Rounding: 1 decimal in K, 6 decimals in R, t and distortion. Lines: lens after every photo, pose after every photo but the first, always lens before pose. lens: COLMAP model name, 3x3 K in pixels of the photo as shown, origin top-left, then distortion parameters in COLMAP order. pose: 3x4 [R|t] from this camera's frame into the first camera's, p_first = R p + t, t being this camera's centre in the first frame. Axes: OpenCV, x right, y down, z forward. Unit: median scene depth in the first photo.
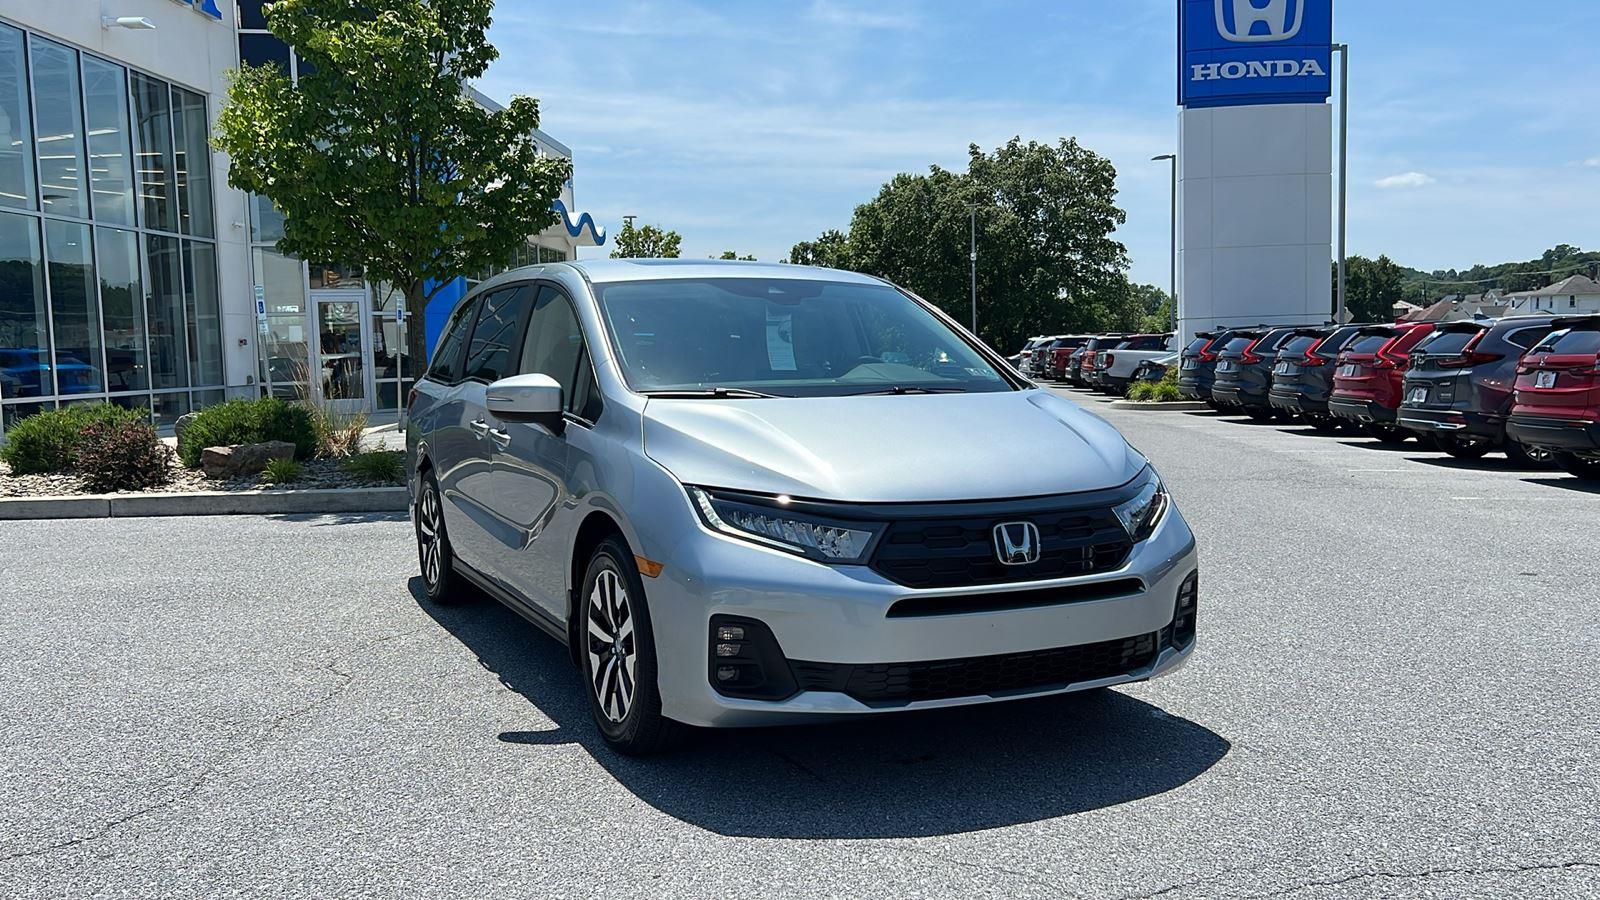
lens RADIAL K [[1376.9, 0, 795.3], [0, 1376.9, 451.3], [0, 0, 1]] dist [0.109856, -0.218264]
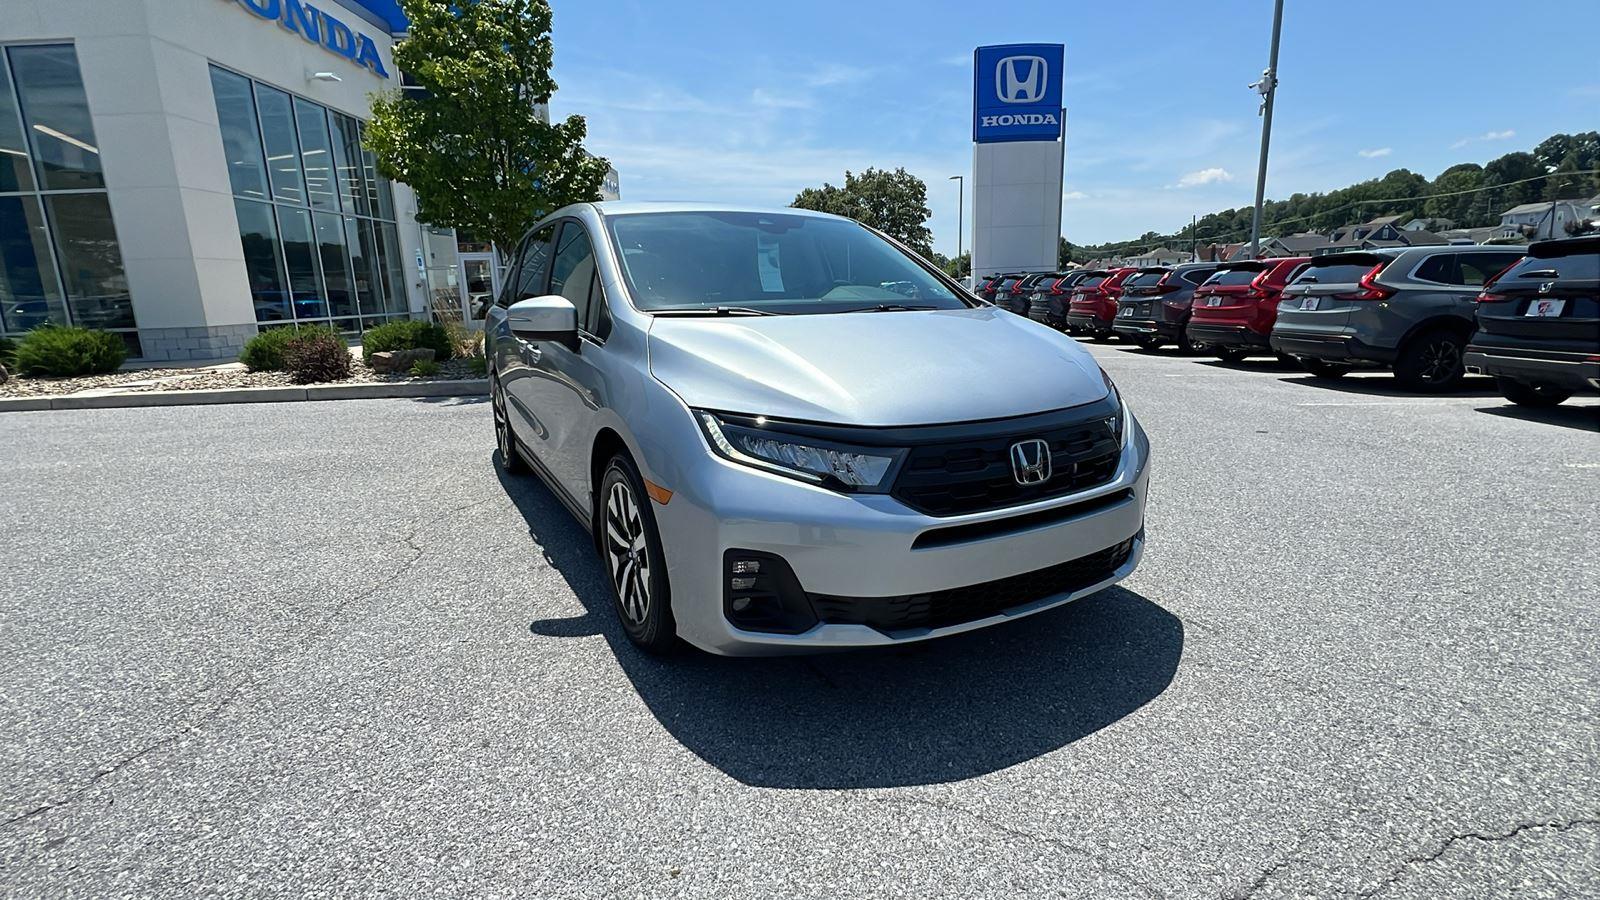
lens RADIAL K [[734.9, 0, 796.0], [0, 734.9, 445.9], [0, 0, 1]] dist [-0.002291, 0.000789]
pose [[0.997956, -0.019440, 0.060871, -0.006123], [0.011008, 0.990661, 0.135906, -0.002841], [-0.062945, -0.134958, 0.988850, 0.074860]]
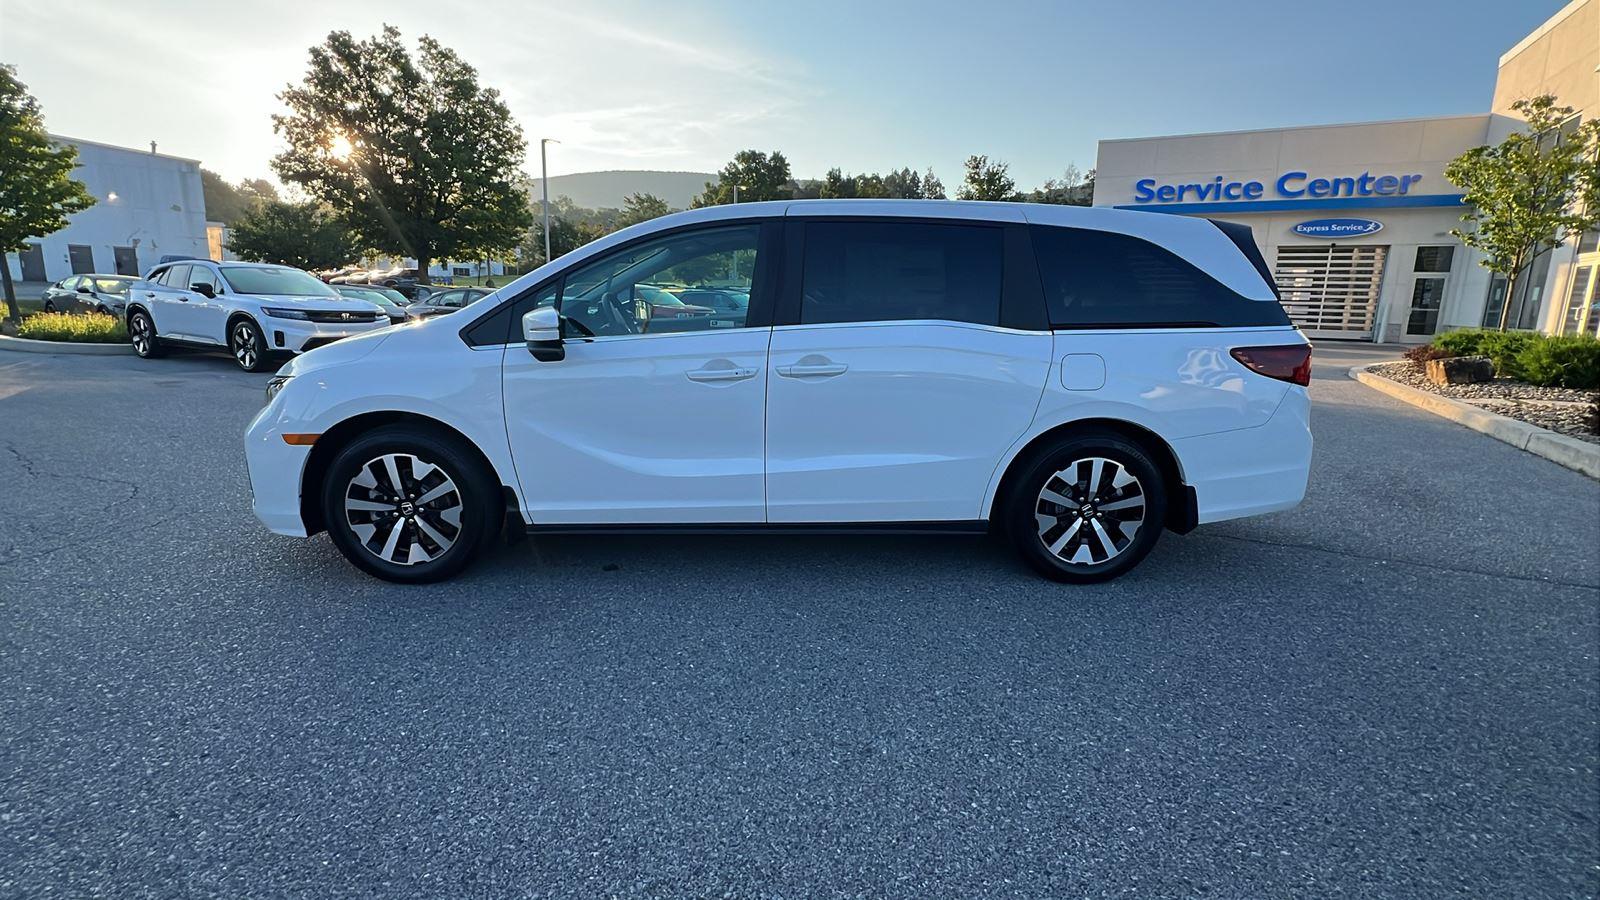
lens RADIAL K [[735.9, 0, 795.5], [0, 735.9, 447.1], [0, 0, 1]] dist [-0.002475, 0.000057]
pose [[-0.406894, 0.199748, -0.891368, 0.111204], [-0.079096, 0.964430, 0.252227, -0.023945], [0.910044, 0.173134, -0.376622, 0.297968]]
